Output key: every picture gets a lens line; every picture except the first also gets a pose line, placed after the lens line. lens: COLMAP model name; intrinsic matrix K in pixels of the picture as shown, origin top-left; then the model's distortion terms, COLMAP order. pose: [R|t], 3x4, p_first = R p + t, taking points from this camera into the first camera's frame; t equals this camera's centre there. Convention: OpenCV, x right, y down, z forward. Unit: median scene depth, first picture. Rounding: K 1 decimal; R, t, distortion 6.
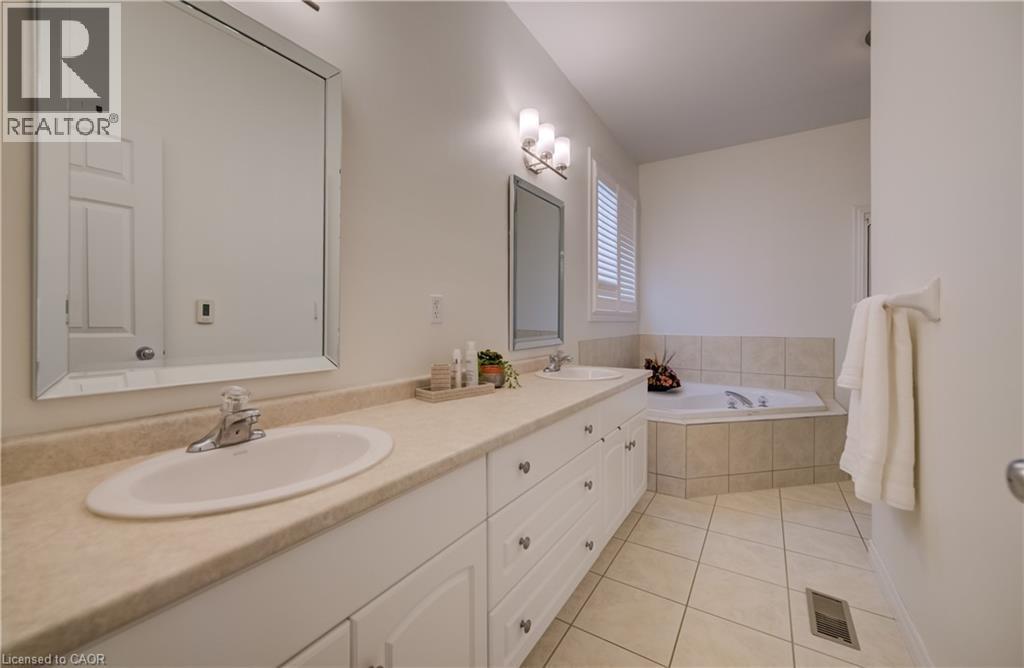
lens RADIAL K [[403.6, 0, 519.4], [0, 403.6, 315.3], [0, 0, 1]] dist [0.014506, 0.000188]
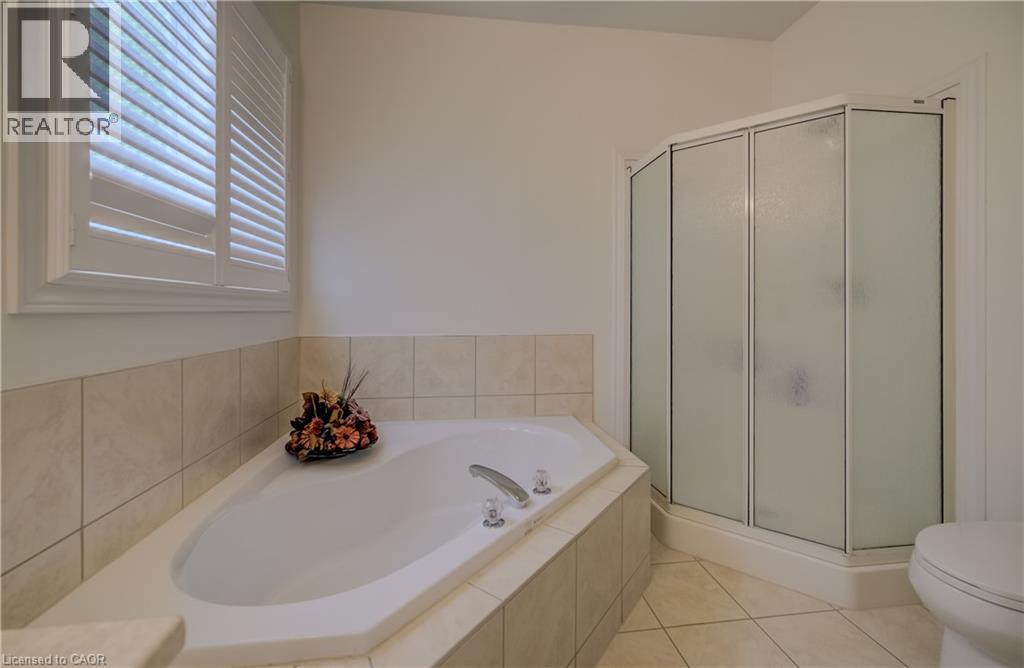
lens RADIAL K [[403.6, 0, 502.9], [0, 403.6, 306.5], [0, 0, 1]] dist [0.014506, 0.000188]
pose [[0.787986, 0.001748, 0.615691, 0.212989], [-0.005637, 0.999975, 0.004376, 0.006078], [-0.615667, -0.006919, 0.787976, 0.512315]]
